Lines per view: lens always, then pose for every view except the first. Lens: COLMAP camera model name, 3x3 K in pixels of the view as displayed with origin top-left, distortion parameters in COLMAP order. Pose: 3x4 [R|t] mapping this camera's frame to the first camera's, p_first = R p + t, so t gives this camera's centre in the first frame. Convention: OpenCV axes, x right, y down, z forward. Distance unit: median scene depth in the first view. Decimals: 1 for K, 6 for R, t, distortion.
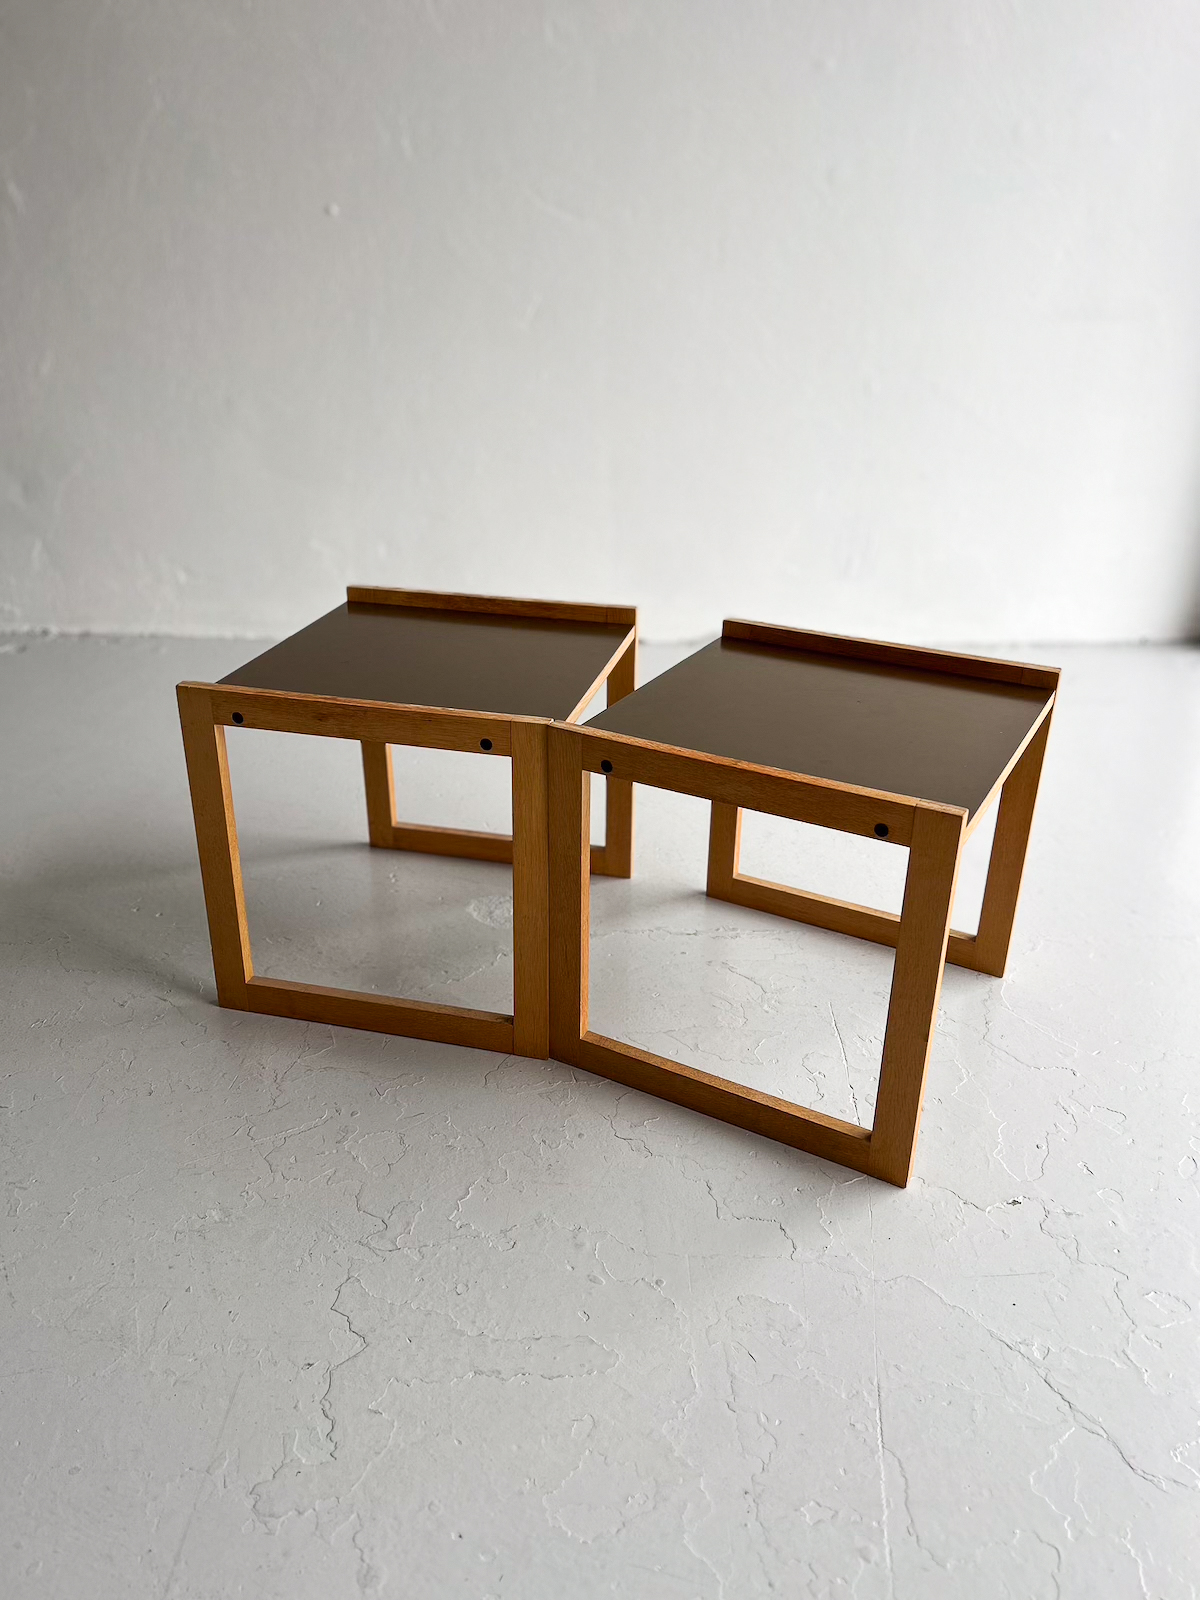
lens RADIAL K [[1224.8, 0, 601.0], [0, 1224.8, 811.4], [0, 0, 1]] dist [0.035415, -0.047089]
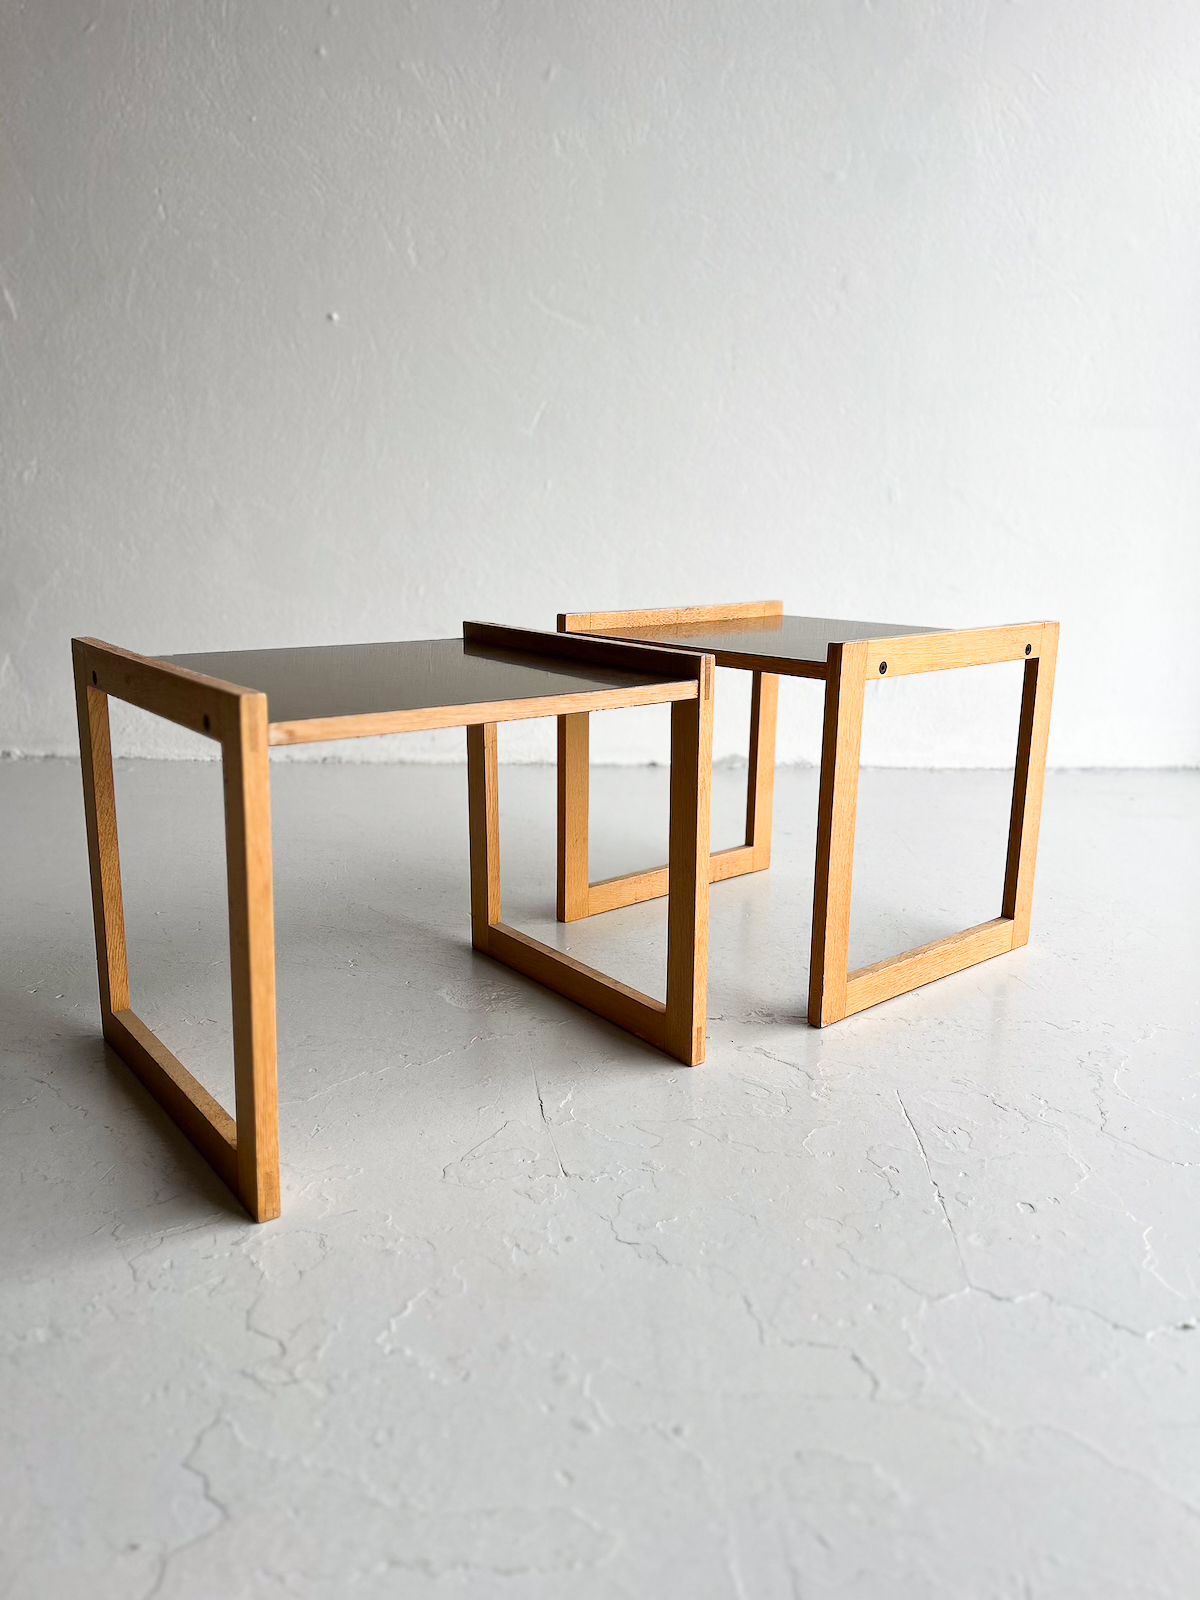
lens RADIAL K [[1227.9, 0, 604.9], [0, 1227.9, 797.6], [0, 0, 1]] dist [0.028521, -0.033571]
pose [[0.999949, 0.000213, -0.010133, 0.013541], [-0.002250, 0.979486, -0.201502, 0.173805], [0.009882, 0.201514, 0.979436, 0.261272]]
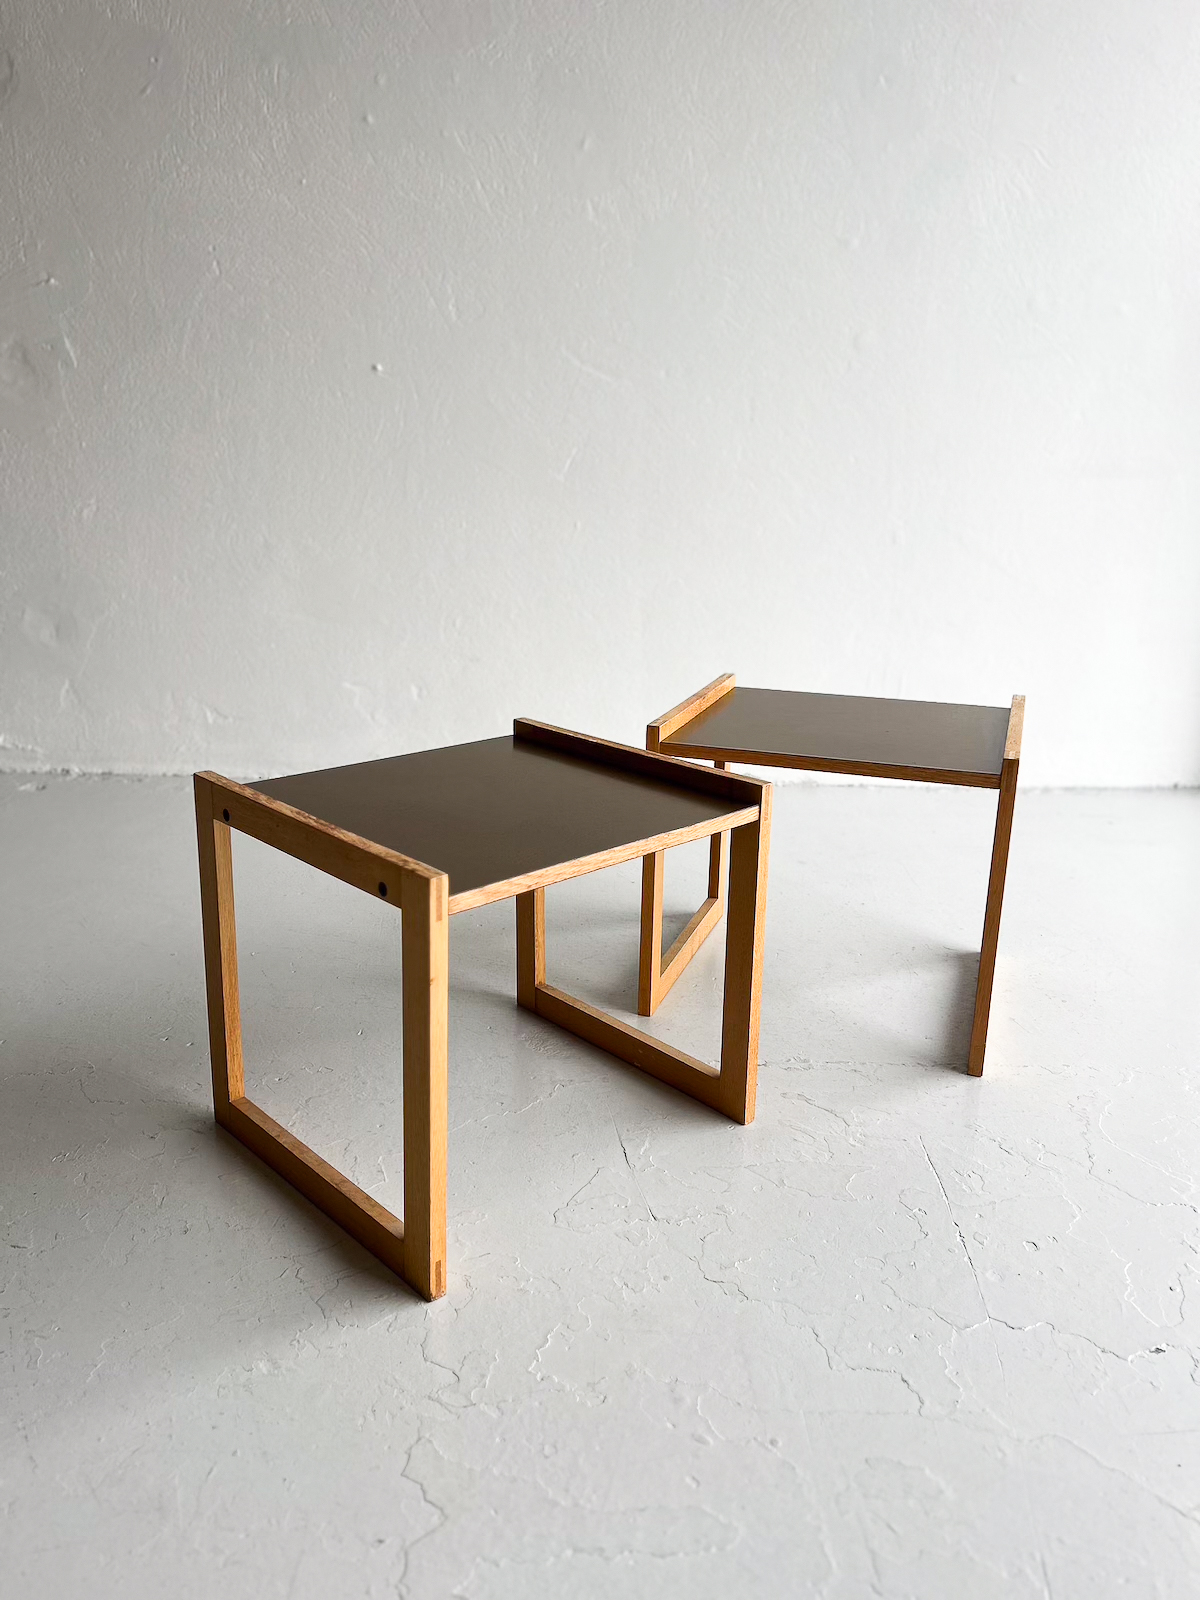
lens RADIAL K [[1231.7, 0, 610.1], [0, 1231.7, 792.8], [0, 0, 1]] dist [0.012141, -0.003251]
pose [[0.999861, 0.003615, 0.016300, -0.082425], [-0.000998, 0.987473, -0.157785, 0.062649], [-0.016667, 0.157747, 0.987339, 0.058132]]
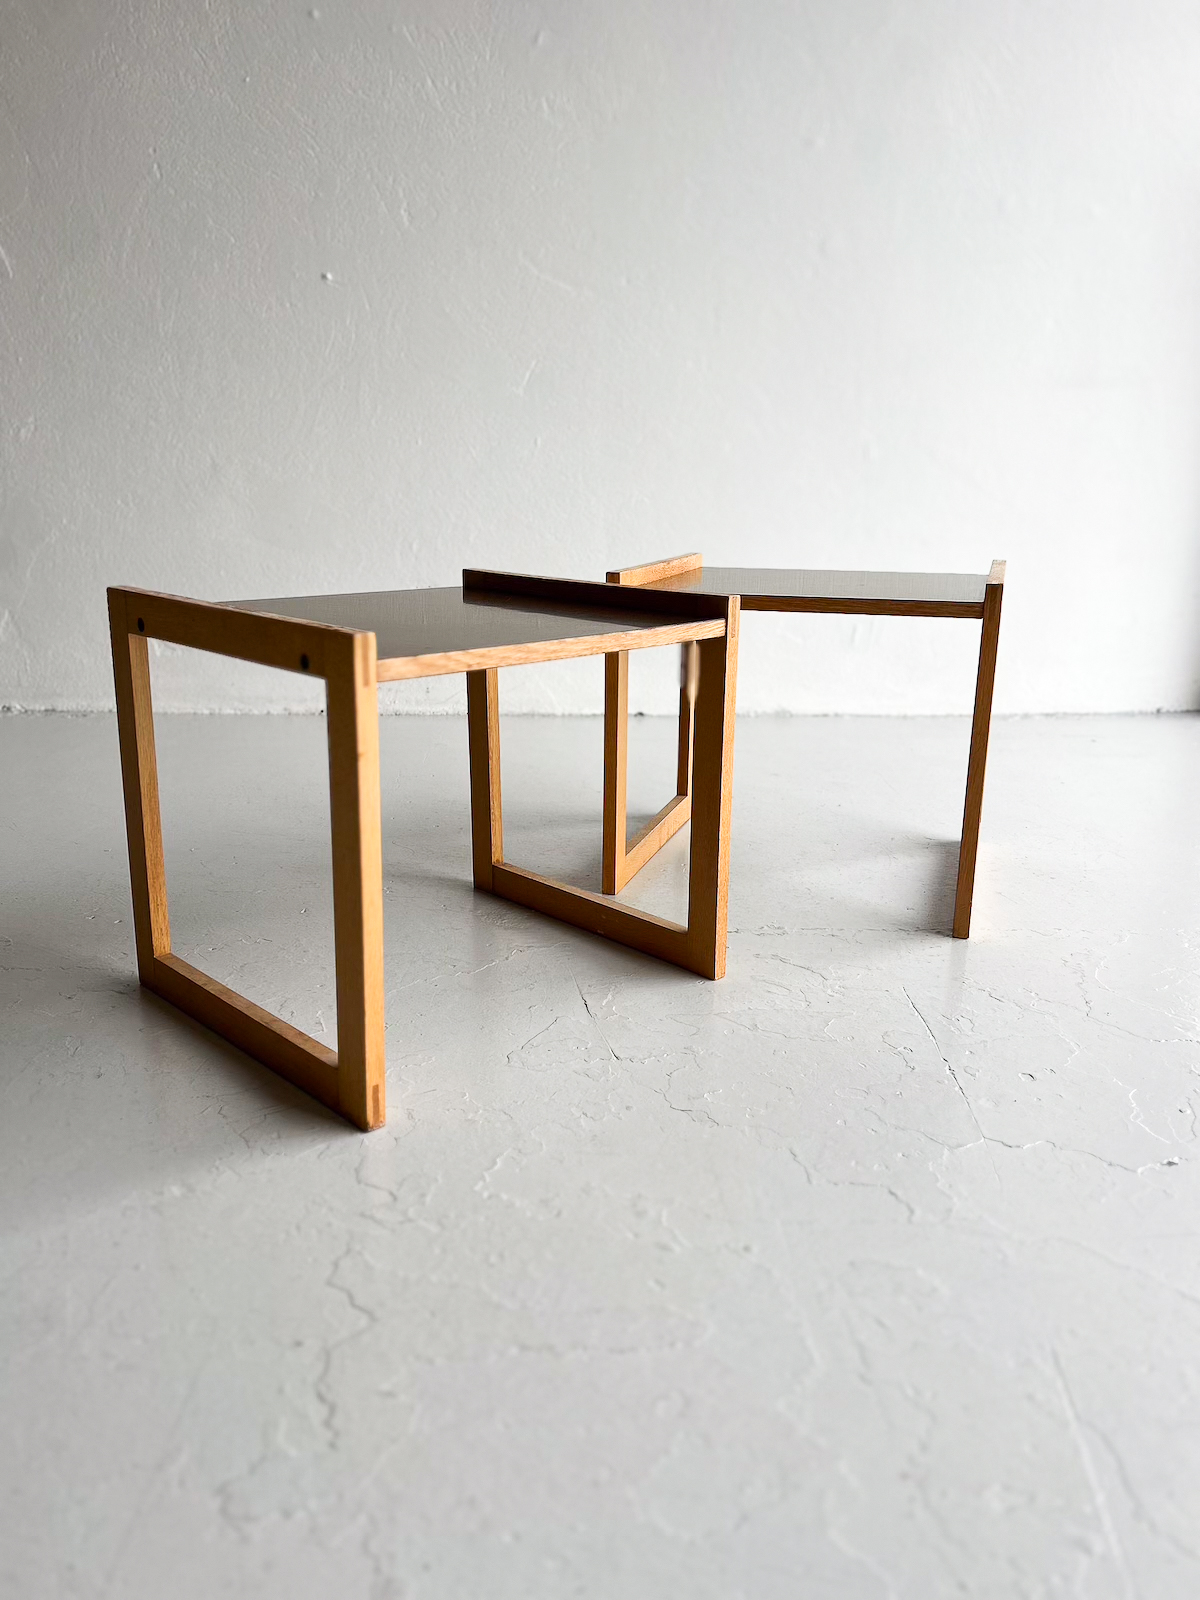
lens RADIAL K [[1228.0, 0, 606.1], [0, 1228.0, 800.3], [0, 0, 1]] dist [0.037859, -0.051869]
pose [[0.999442, -0.010586, 0.031681, -0.062191], [0.015918, 0.984775, -0.173106, 0.227978], [-0.029366, 0.173514, 0.984393, 0.175518]]
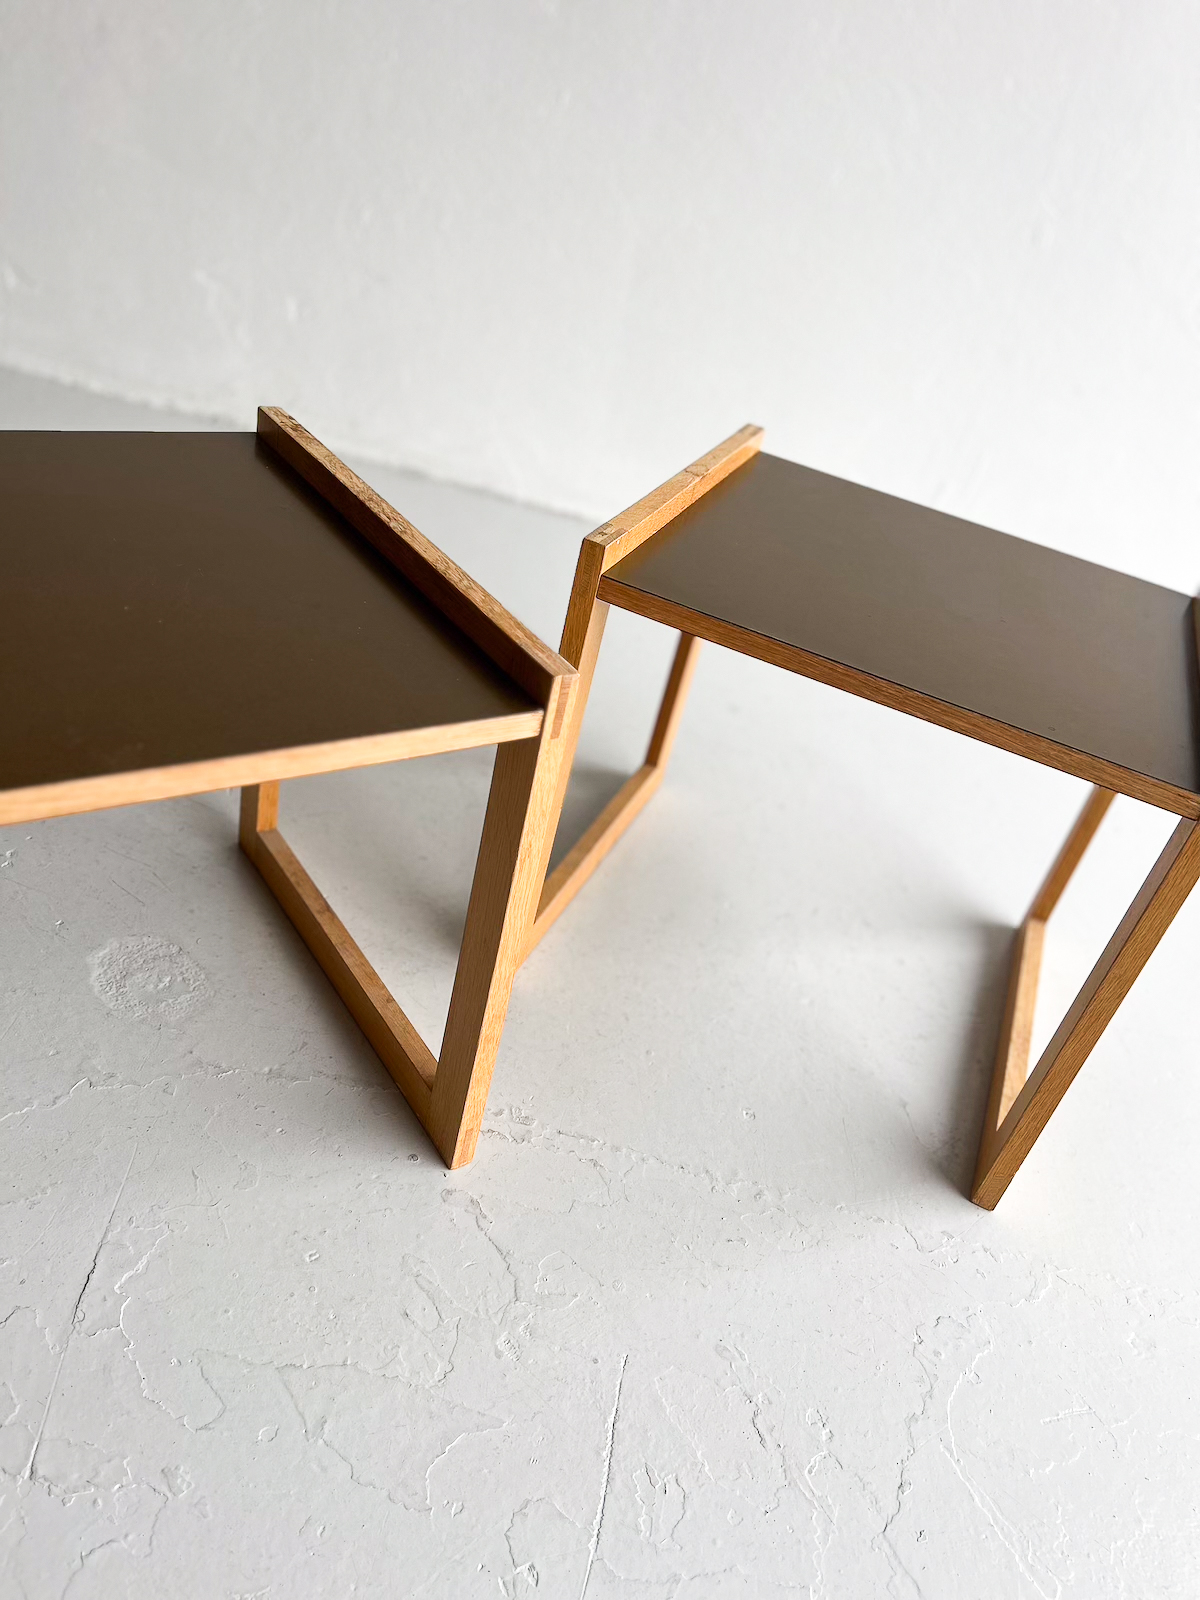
lens RADIAL K [[1221.3, 0, 604.2], [0, 1221.3, 822.9], [0, 0, 1]] dist [0.026513, -0.043991]
pose [[0.969529, 0.244870, -0.007262, 0.165921], [-0.241412, 0.960039, 0.141580, -0.177617], [0.041641, -0.135513, 0.989900, 0.675608]]
